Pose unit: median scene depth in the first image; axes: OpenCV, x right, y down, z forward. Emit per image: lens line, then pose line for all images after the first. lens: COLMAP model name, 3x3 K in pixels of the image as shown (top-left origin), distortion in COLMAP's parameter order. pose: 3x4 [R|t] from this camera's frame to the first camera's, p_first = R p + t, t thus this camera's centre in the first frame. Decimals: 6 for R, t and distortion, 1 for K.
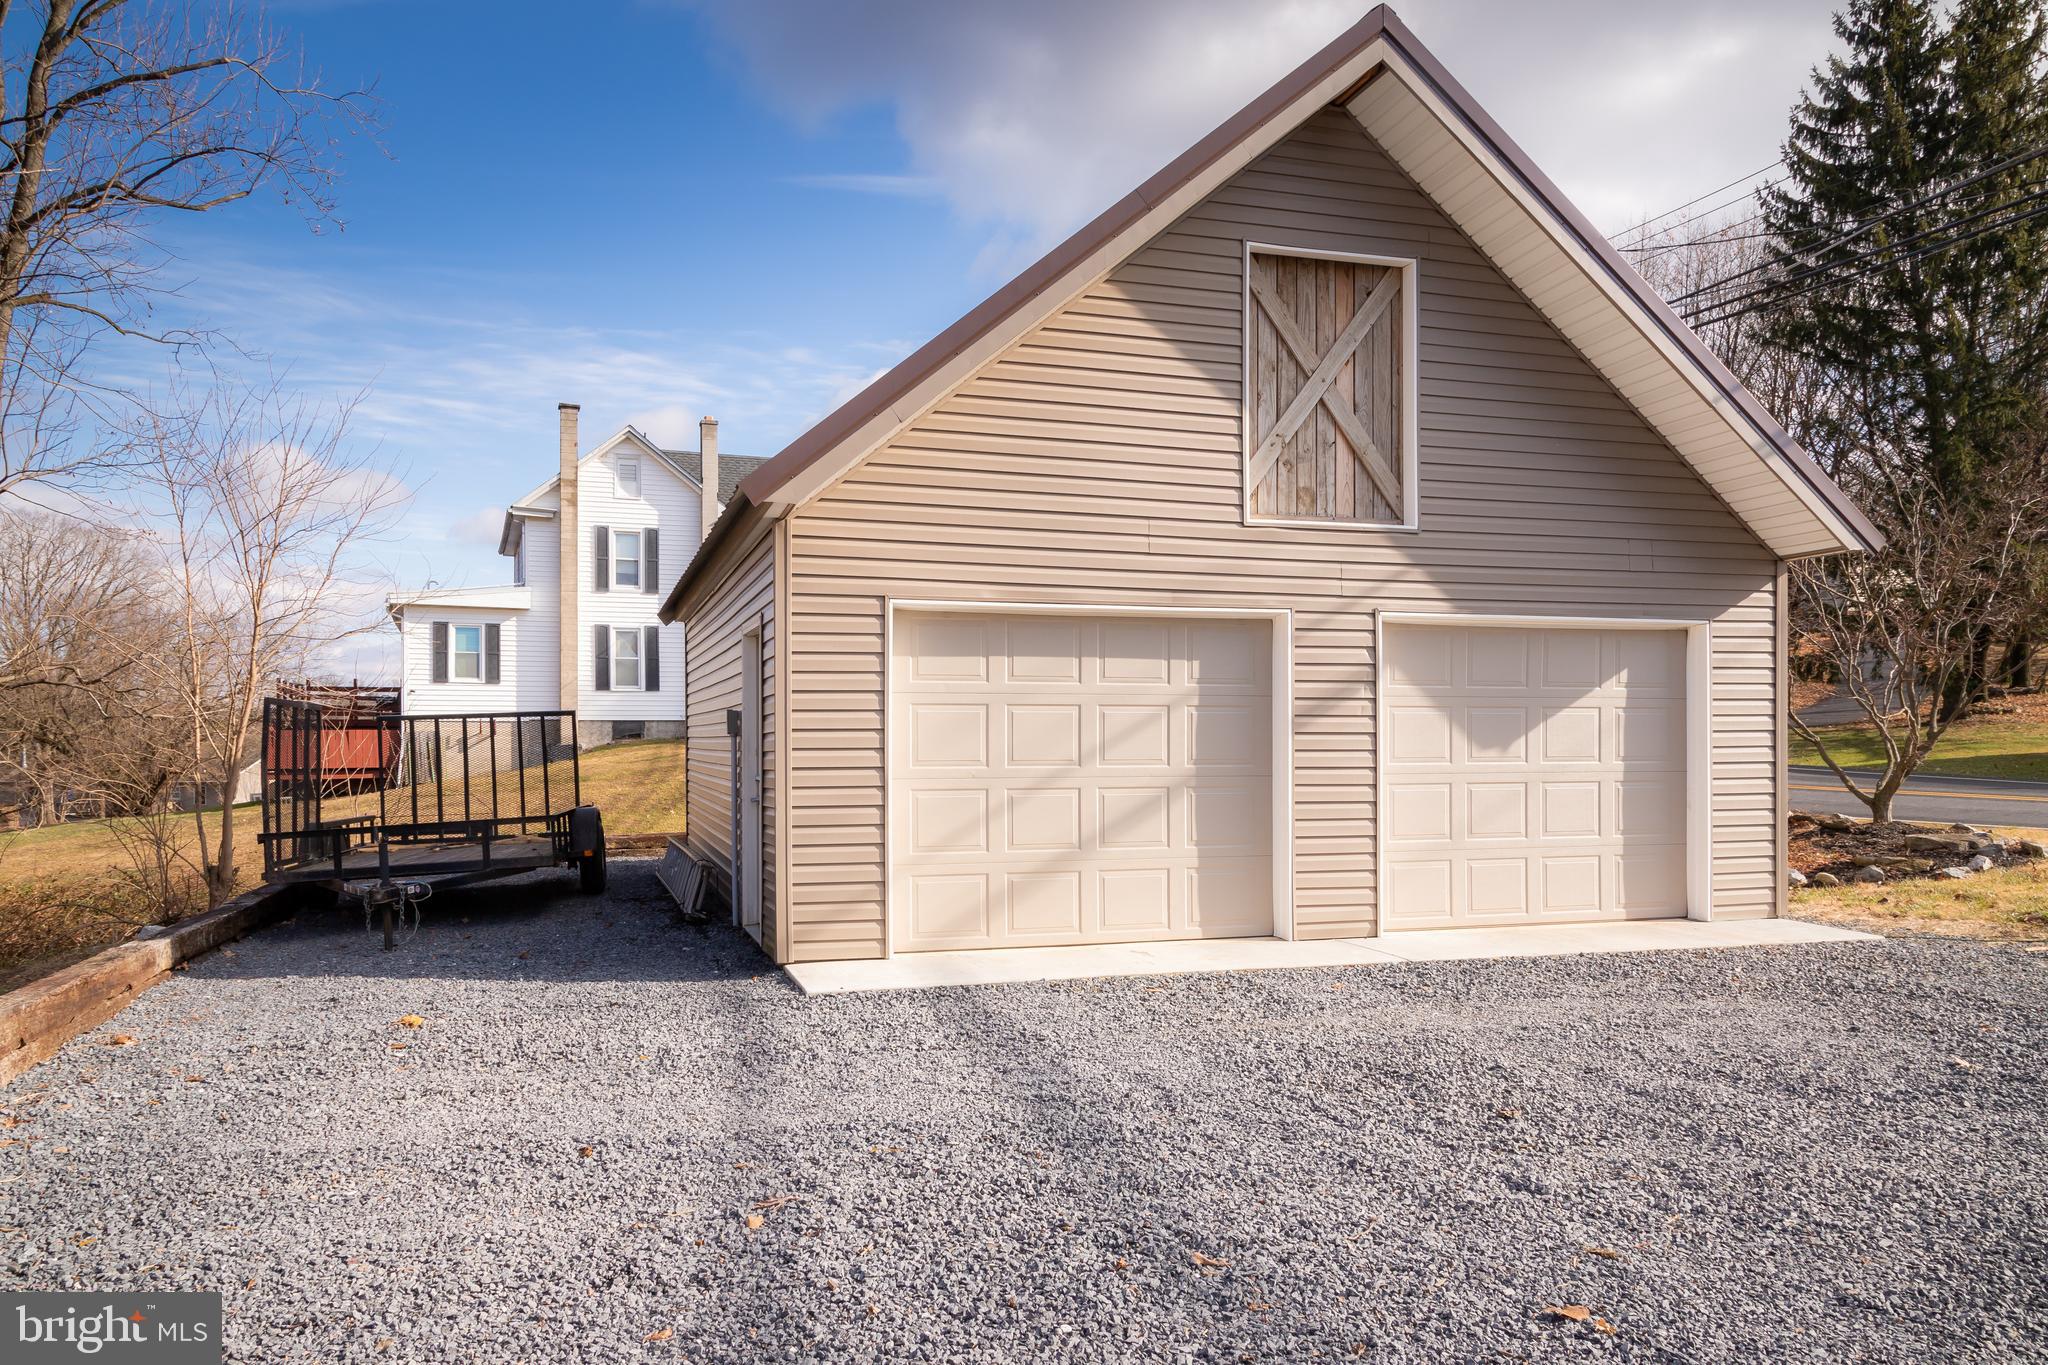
lens RADIAL K [[1362.8, 0, 1038.5], [0, 1362.8, 758.5], [0, 0, 1]] dist [0.015857, -0.002995]
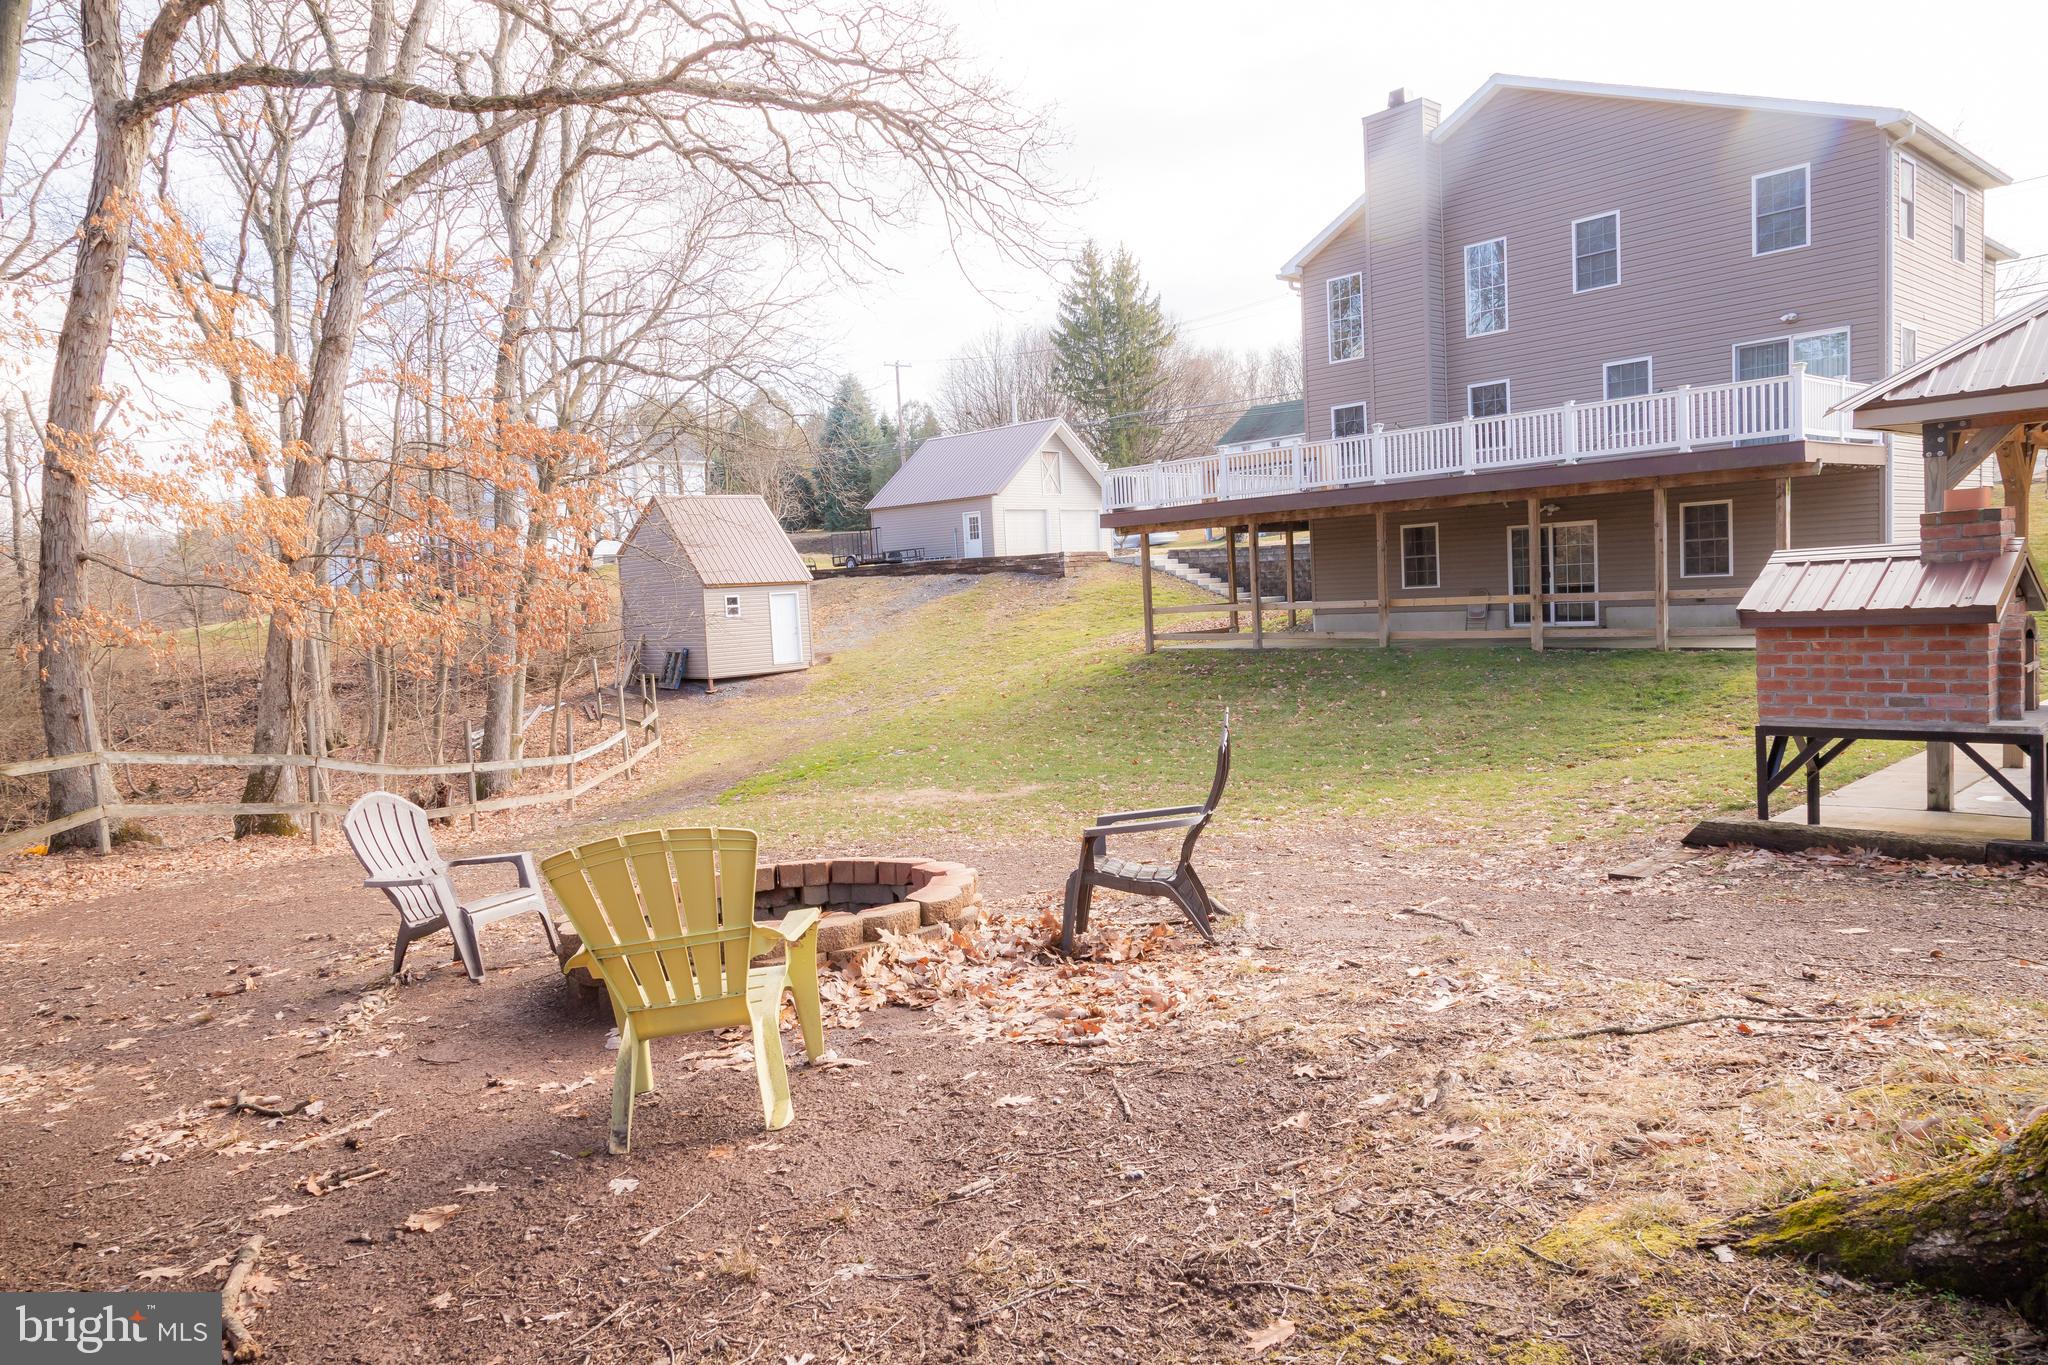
lens RADIAL K [[1362.8, 0, 1016.6], [0, 1362.8, 695.8], [0, 0, 1]] dist [0.015857, -0.002995]
pose [[0.865472, -0.085453, 0.493615, -2.843124], [0.057893, 0.995803, 0.070884, 0.271842], [-0.497601, -0.032771, 0.866787, -4.017666]]
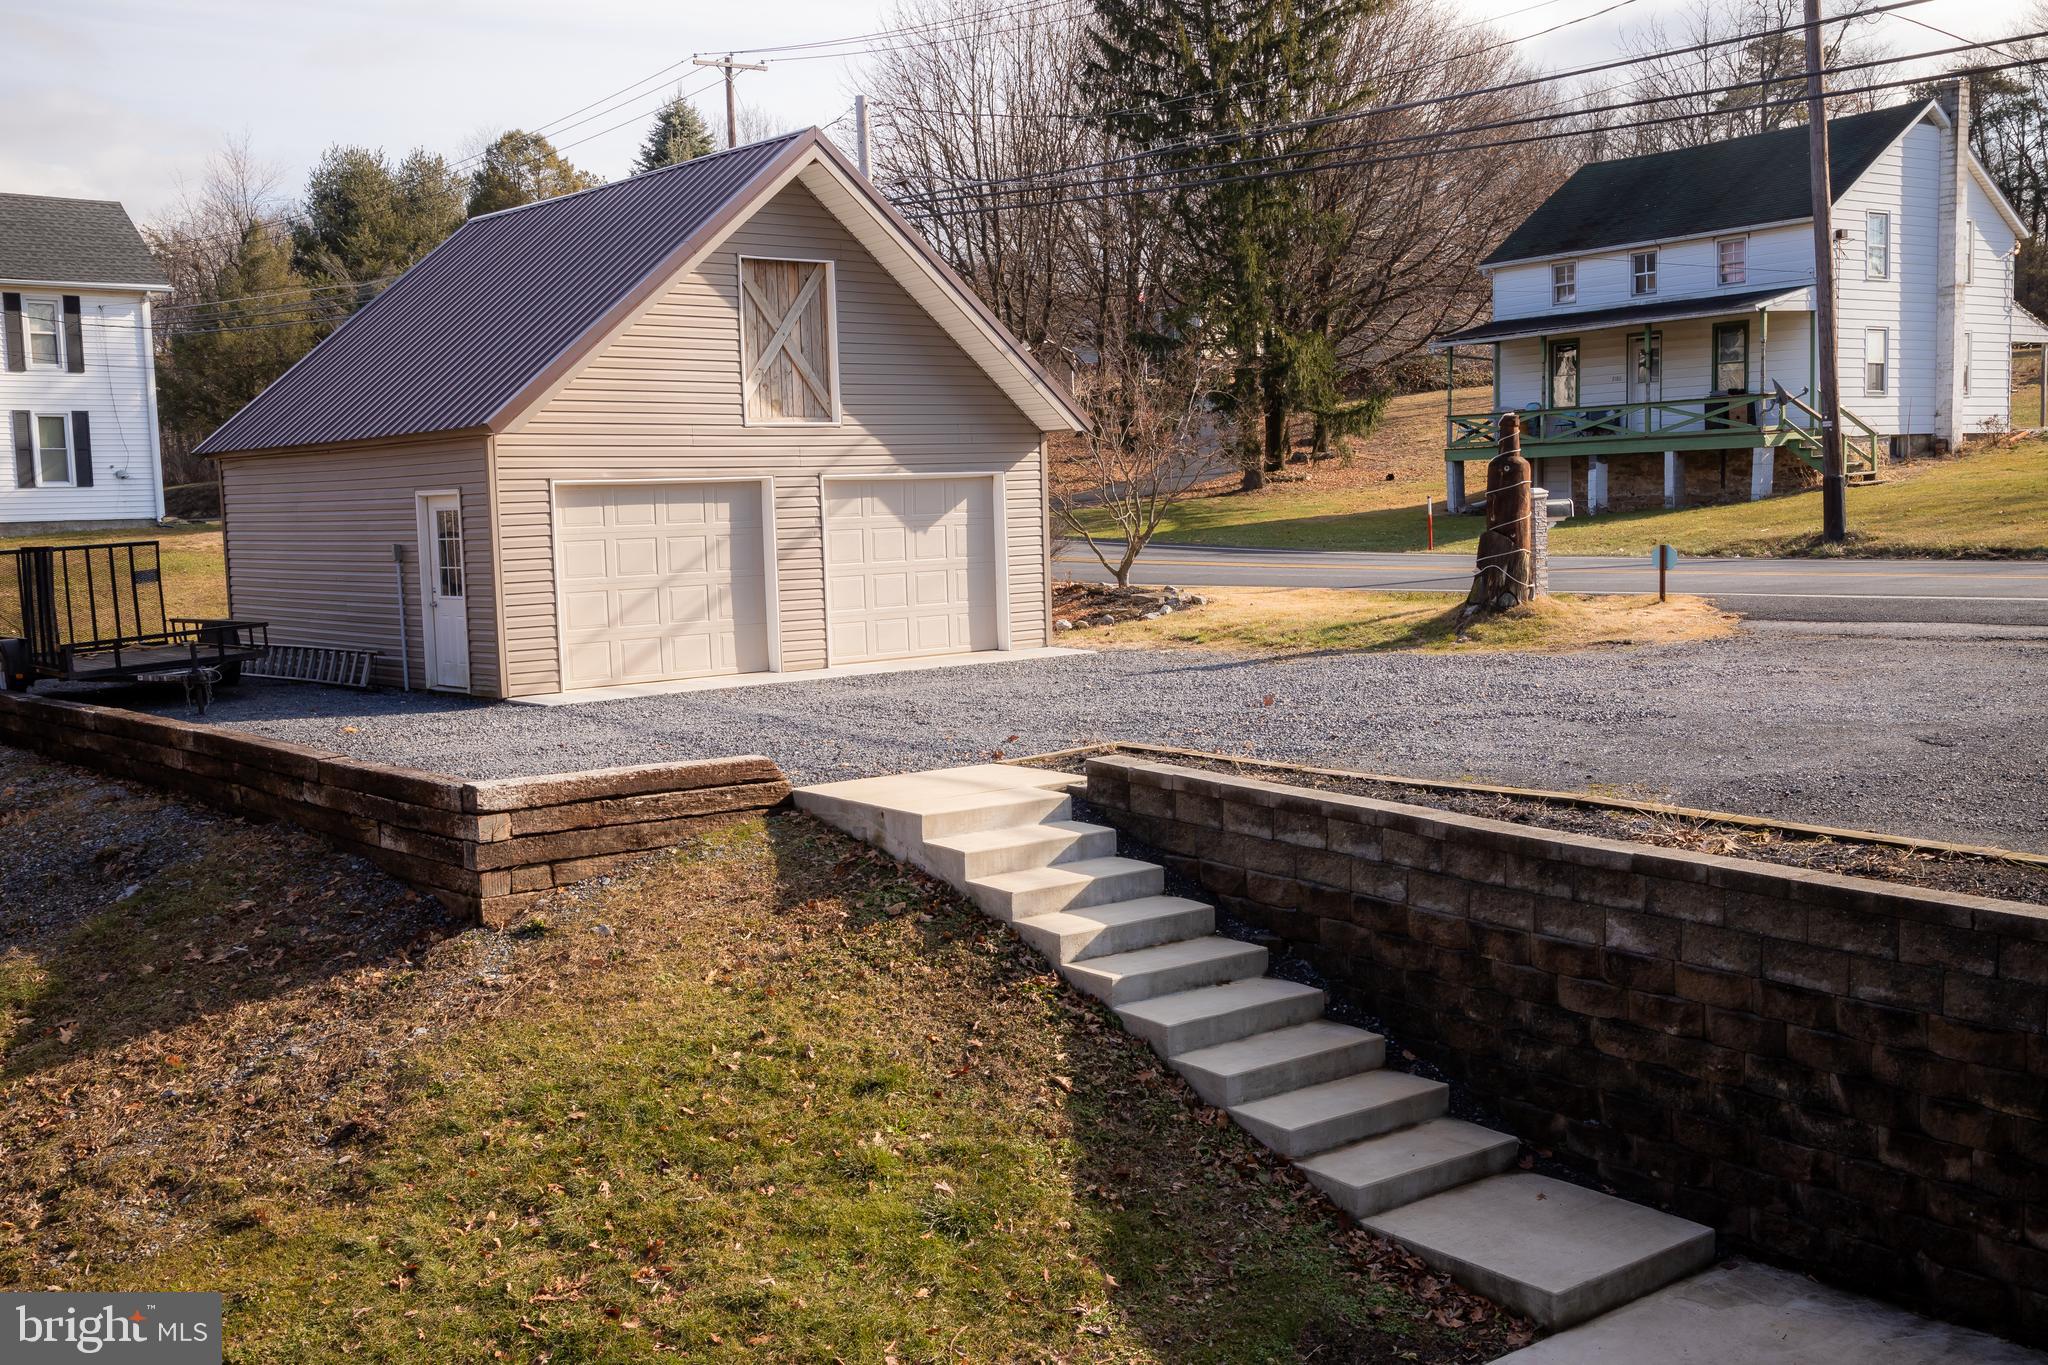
lens RADIAL K [[2056.0, 0, 989.5], [0, 2056.0, 632.4], [0, 0, 1]] dist [0.013174, 0.000000]
pose [[0.918506, -0.051291, 0.392066, -0.516222], [0.031169, 0.997858, 0.057522, -0.048825], [-0.394177, -0.040613, 0.918137, -1.294857]]
